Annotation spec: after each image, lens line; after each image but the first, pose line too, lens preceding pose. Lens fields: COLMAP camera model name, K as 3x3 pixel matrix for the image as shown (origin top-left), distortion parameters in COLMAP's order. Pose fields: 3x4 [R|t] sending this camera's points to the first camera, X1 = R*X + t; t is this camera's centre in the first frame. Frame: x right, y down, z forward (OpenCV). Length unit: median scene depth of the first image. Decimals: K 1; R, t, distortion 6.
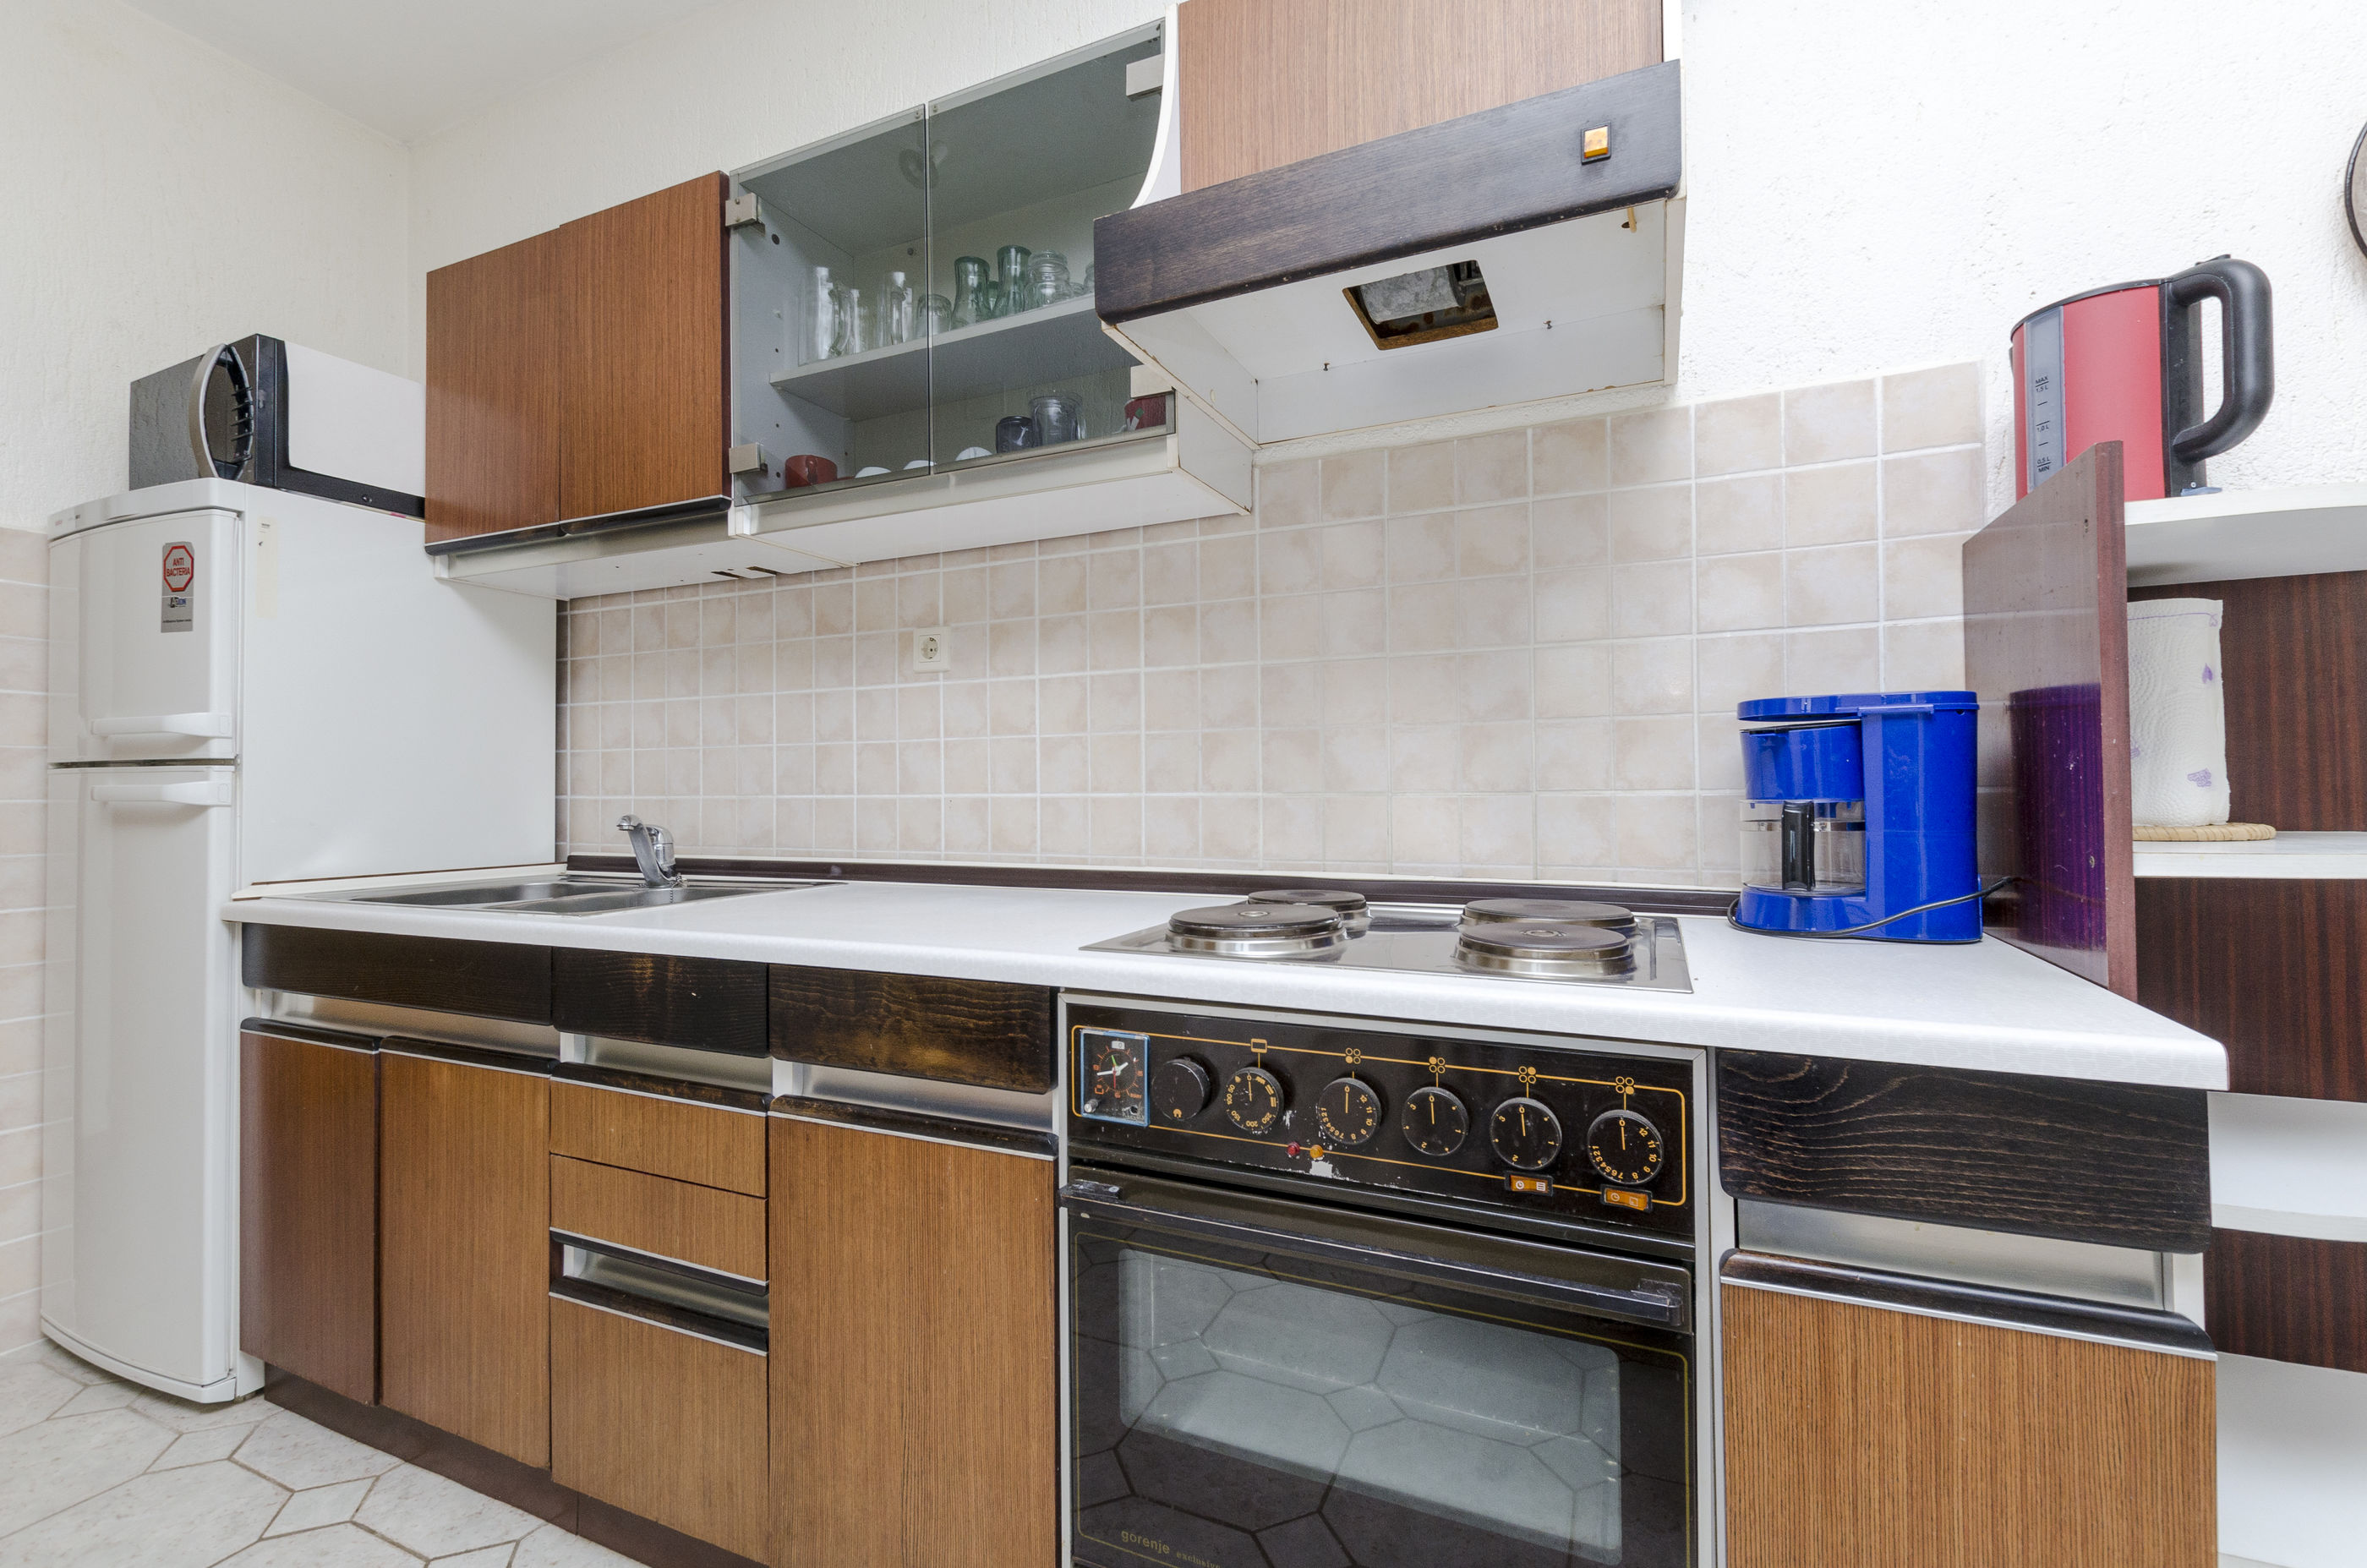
lens RADIAL K [[1018.5, 0, 1178.4], [0, 1018.5, 777.7], [0, 0, 1]] dist [0.008425, -0.004890]
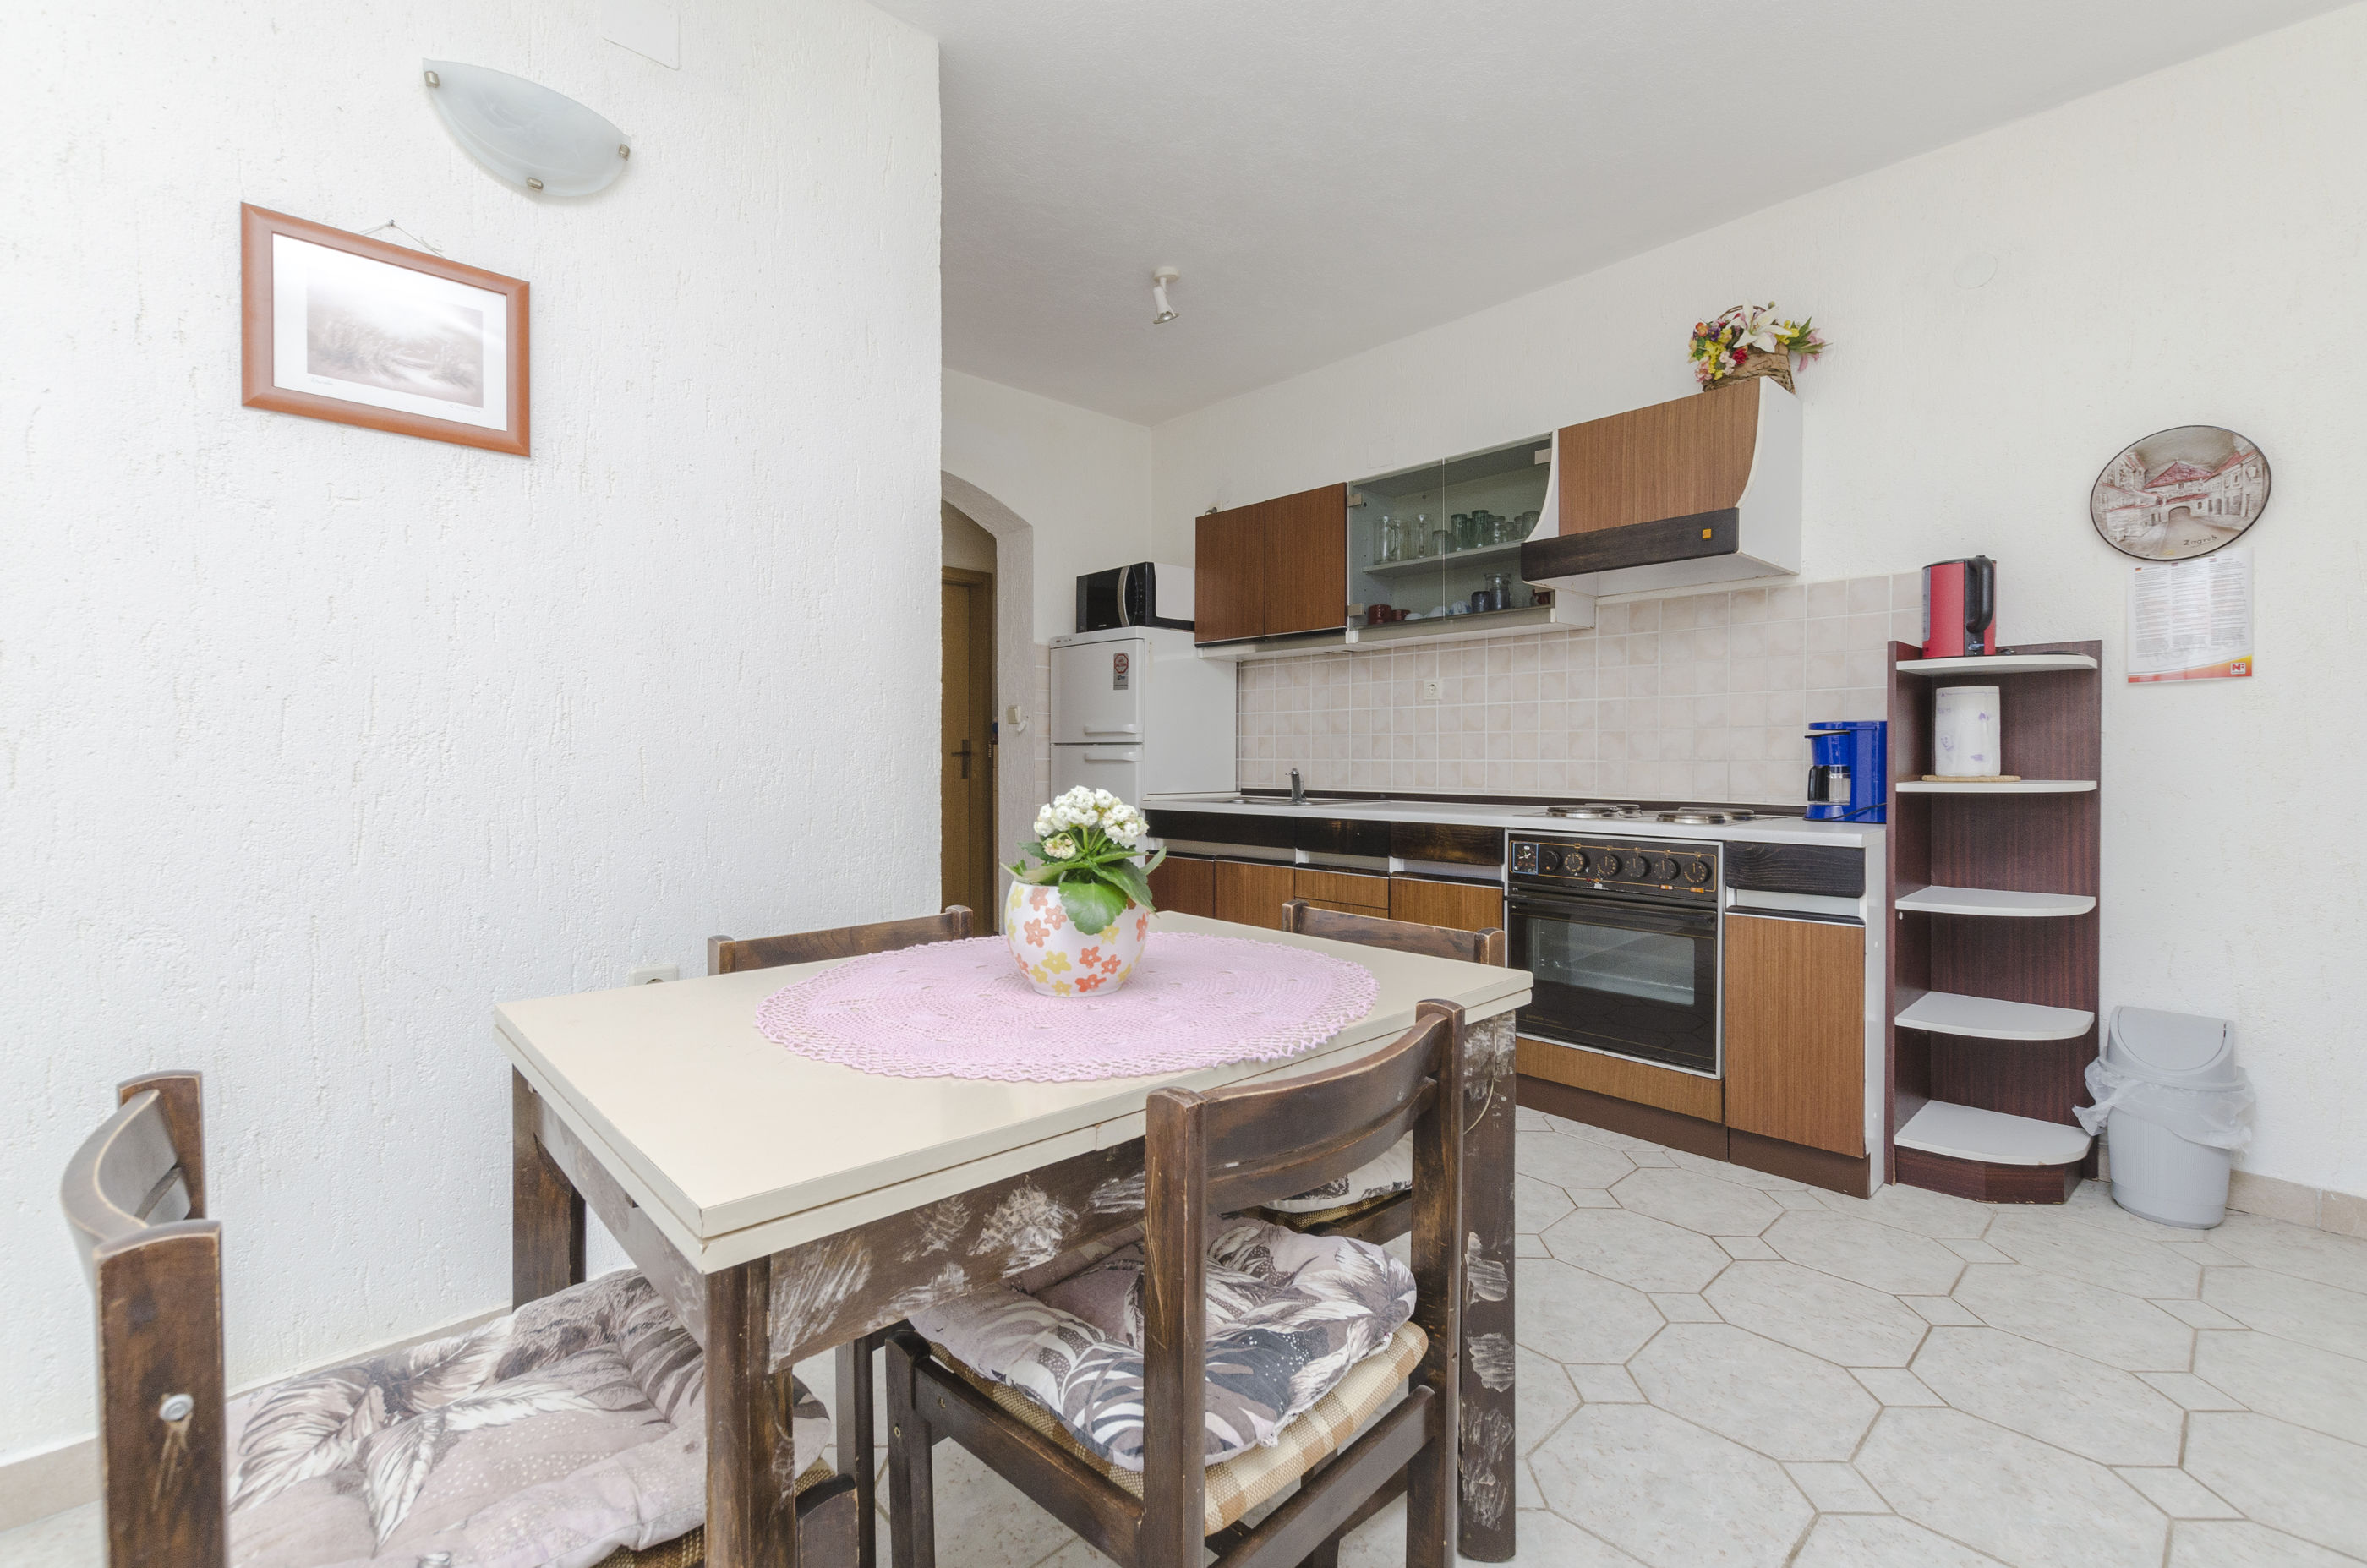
lens RADIAL K [[999.9, 0, 1193.3], [0, 999.9, 775.5], [0, 0, 1]] dist [-0.013867, -0.000099]
pose [[0.931182, 0.015213, -0.364236, 0.064895], [-0.003868, 0.999485, 0.031857, -0.019324], [0.364533, -0.028256, 0.930762, -1.464609]]
